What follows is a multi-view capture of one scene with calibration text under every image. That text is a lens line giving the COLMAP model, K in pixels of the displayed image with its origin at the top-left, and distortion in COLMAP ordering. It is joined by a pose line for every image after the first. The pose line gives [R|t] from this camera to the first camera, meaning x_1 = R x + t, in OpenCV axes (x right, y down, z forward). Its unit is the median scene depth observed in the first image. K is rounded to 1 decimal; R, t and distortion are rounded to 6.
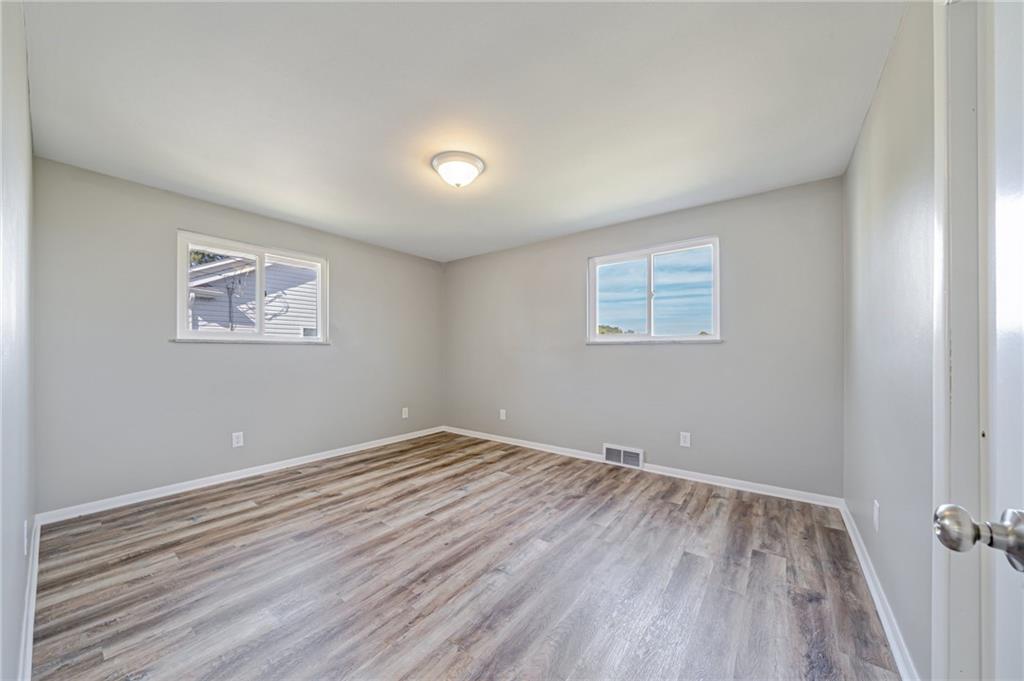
lens RADIAL K [[354.6, 0, 508.5], [0, 354.6, 345.1], [0, 0, 1]] dist [-0.000227, 0.000000]
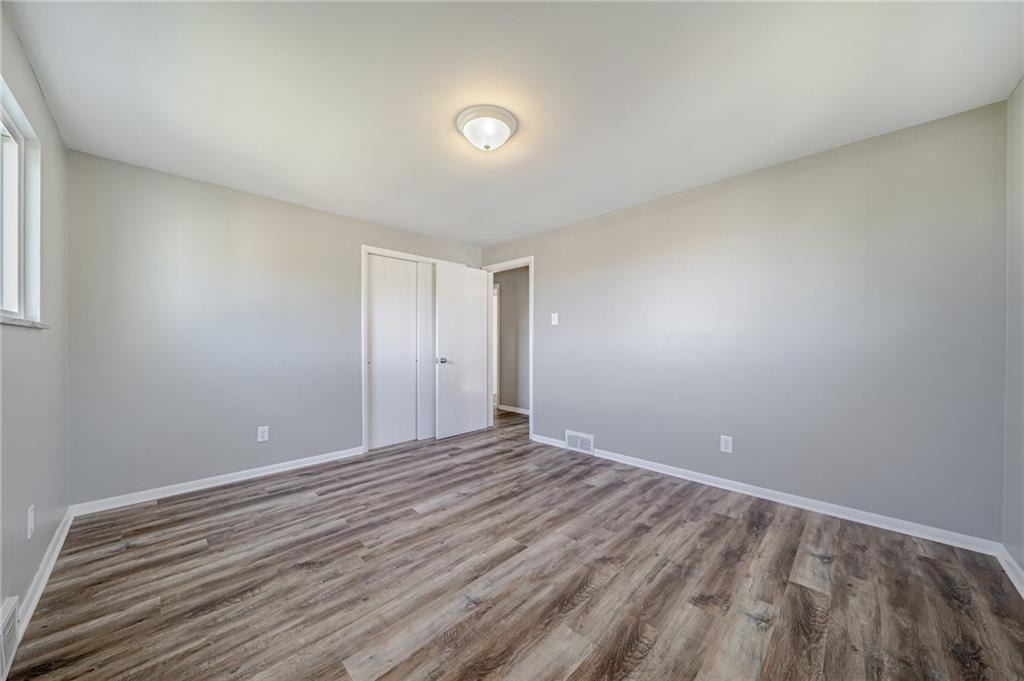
lens RADIAL K [[361.0, 0, 512.4], [0, 361.0, 346.7], [0, 0, 1]] dist [-0.000976, -0.000114]
pose [[-0.993087, 0.000219, 0.117378, -0.307552], [-0.000232, 0.999993, -0.003833, 0.030154], [-0.117378, -0.003834, -0.993080, 1.878620]]
